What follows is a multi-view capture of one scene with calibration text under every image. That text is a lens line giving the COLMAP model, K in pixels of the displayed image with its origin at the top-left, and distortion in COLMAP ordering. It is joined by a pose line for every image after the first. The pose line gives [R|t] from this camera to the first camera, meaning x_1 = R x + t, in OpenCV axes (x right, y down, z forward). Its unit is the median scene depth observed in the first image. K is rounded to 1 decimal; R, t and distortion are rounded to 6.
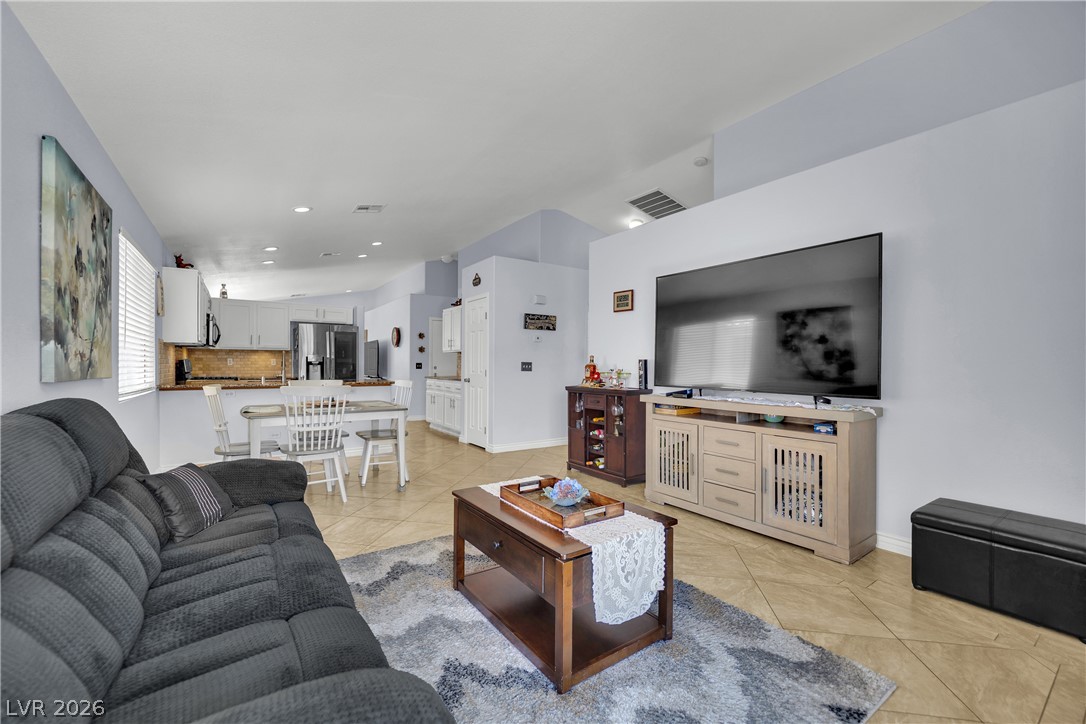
lens RADIAL K [[446.3, 0, 541.2], [0, 446.3, 352.6], [0, 0, 1]] dist [-0.021639, -0.000436]
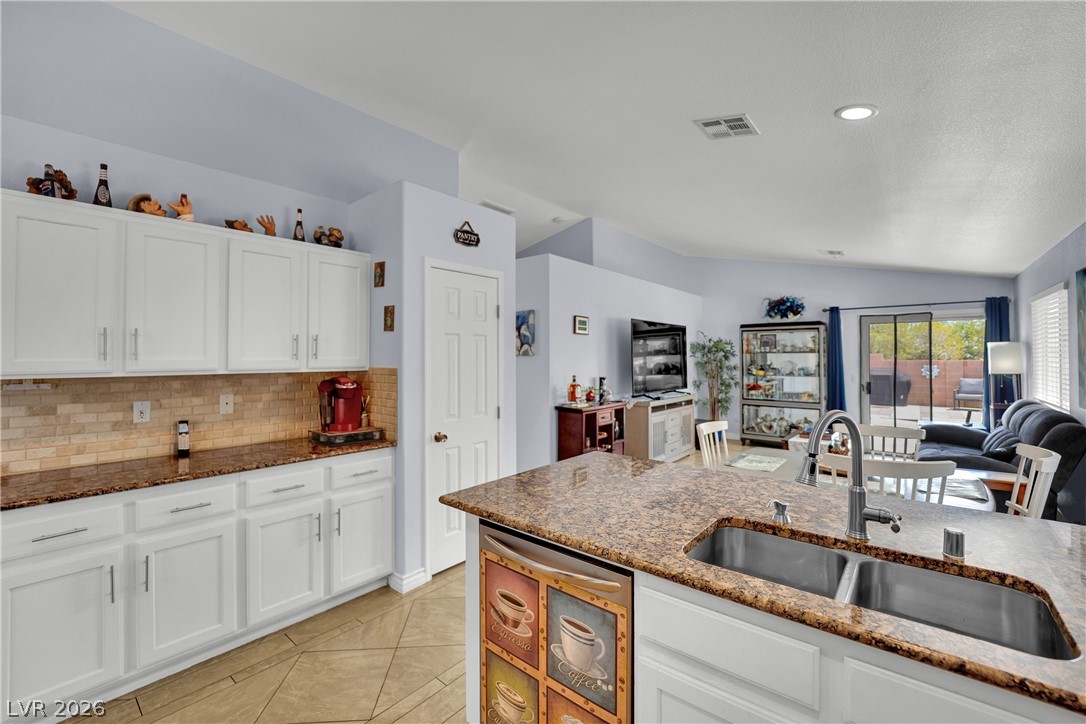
lens RADIAL K [[446.3, 0, 537.6], [0, 446.3, 353.2], [0, 0, 1]] dist [-0.021639, -0.000436]
pose [[-0.253310, 0.004185, 0.967376, -0.663642], [-0.023009, 0.999682, -0.010350, -0.024897], [-0.967112, -0.024880, -0.253133, 1.060316]]
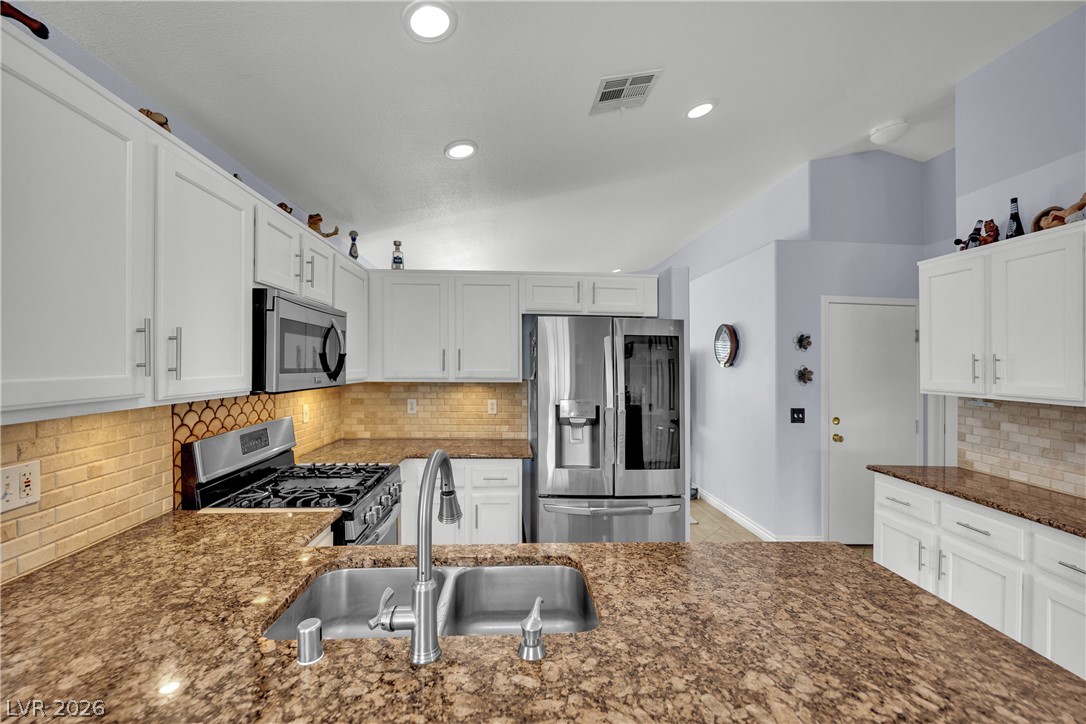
lens RADIAL K [[446.3, 0, 537.2], [0, 446.3, 372.8], [0, 0, 1]] dist [-0.021639, -0.000436]
pose [[0.861512, 0.010954, -0.507620, -0.400382], [0.009440, 0.999249, 0.037585, -0.037217], [0.507650, -0.037172, 0.860761, 0.759695]]
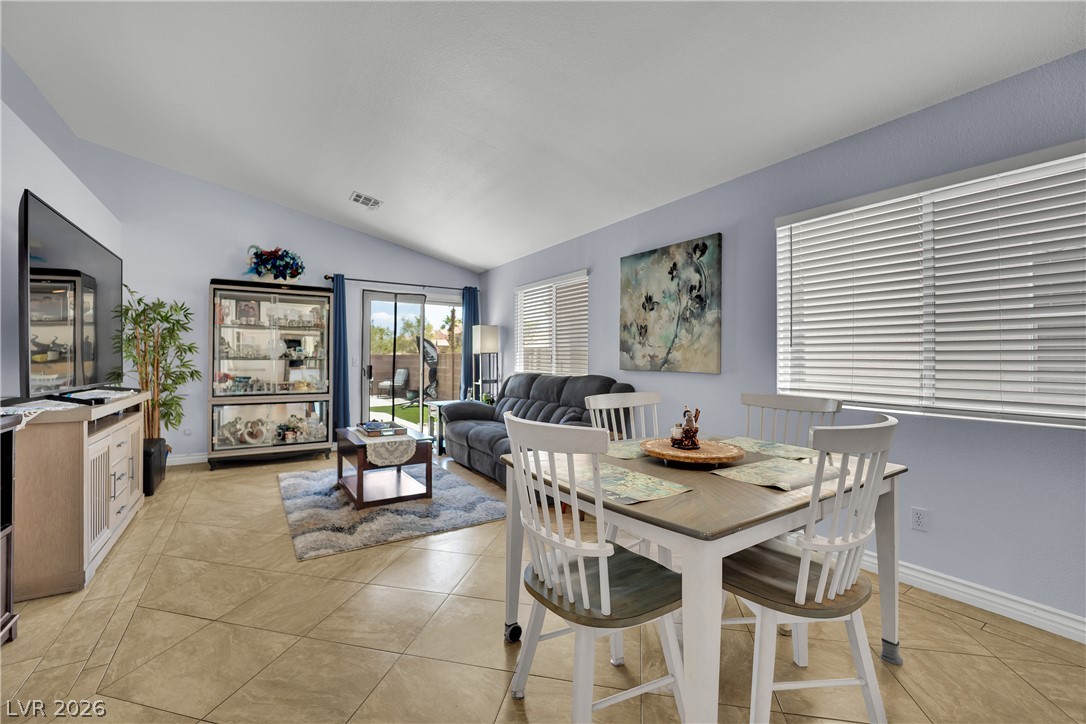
lens RADIAL K [[446.3, 0, 533.1], [0, 446.3, 355.3], [0, 0, 1]] dist [-0.021639, -0.000436]
pose [[-0.999354, -0.008650, 0.034869, -0.225534], [-0.009896, 0.999313, -0.035708, 0.023443], [-0.034537, -0.036030, -0.998754, 0.955560]]
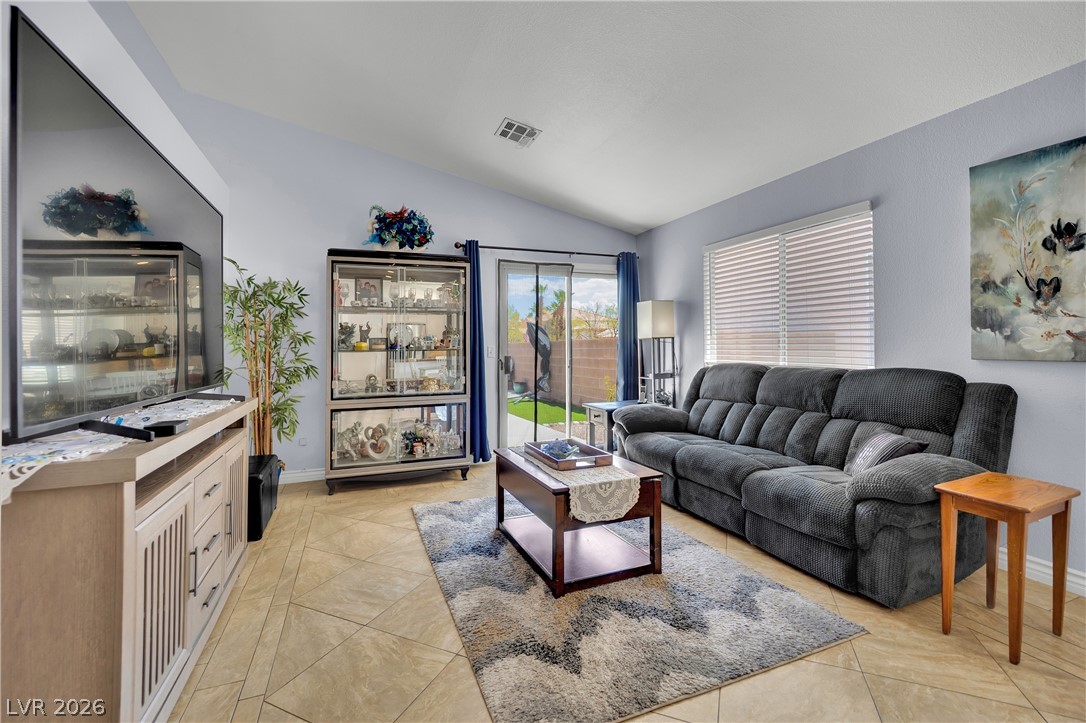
lens RADIAL K [[446.3, 0, 519.6], [0, 446.3, 330.3], [0, 0, 1]] dist [-0.021639, -0.000436]
pose [[-0.971233, 0.014976, 0.237661, -0.043906], [0.000106, 0.998048, -0.062459, 0.018032], [-0.238133, -0.060637, -0.969338, 0.744857]]
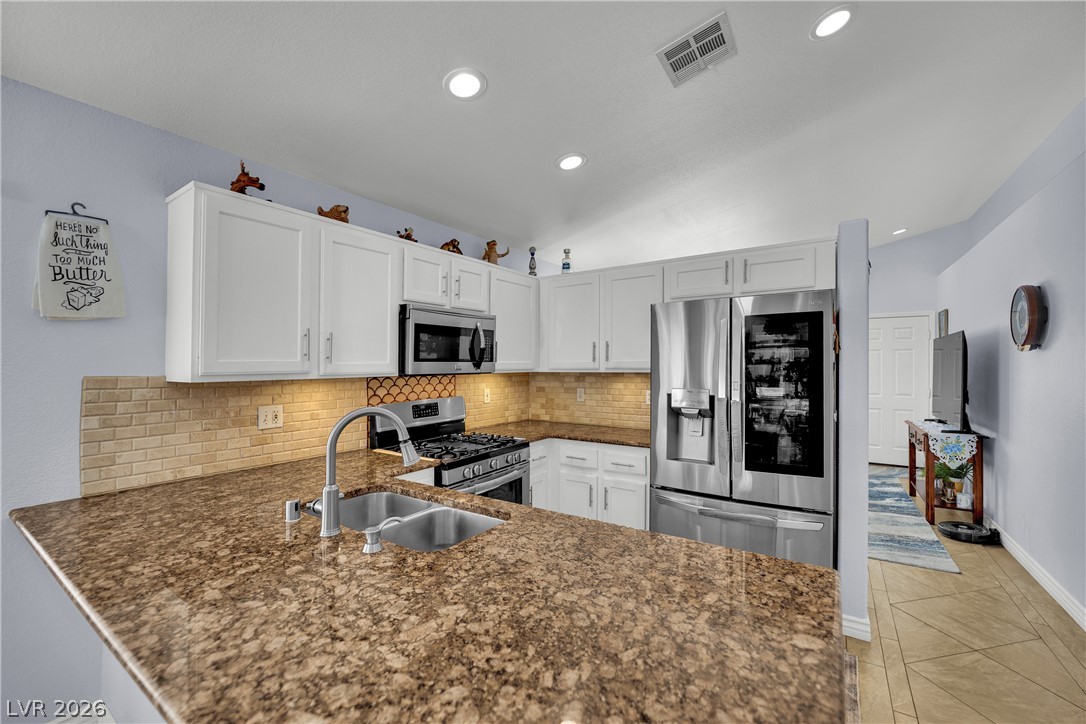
lens RADIAL K [[446.3, 0, 542.0], [0, 446.3, 364.7], [0, 0, 1]] dist [-0.021639, -0.000436]
pose [[0.376179, -0.006244, -0.926526, -0.261650], [0.032848, 0.999439, 0.006602, -0.023411], [0.925965, -0.032917, 0.376172, 0.874615]]
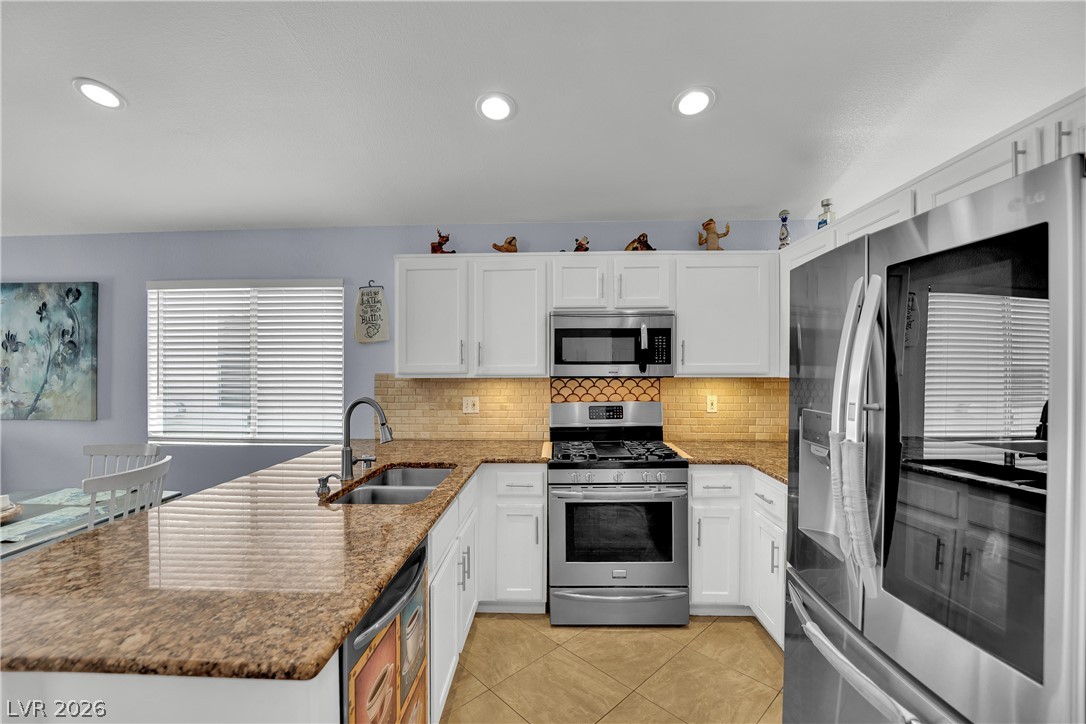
lens RADIAL K [[446.3, 0, 540.8], [0, 446.3, 369.4], [0, 0, 1]] dist [-0.021639, -0.000436]
pose [[-0.589568, 0.000818, -0.807718, -0.318790], [0.023254, 0.999602, -0.015961, -0.015882], [0.807384, -0.028193, -0.589353, 1.170631]]
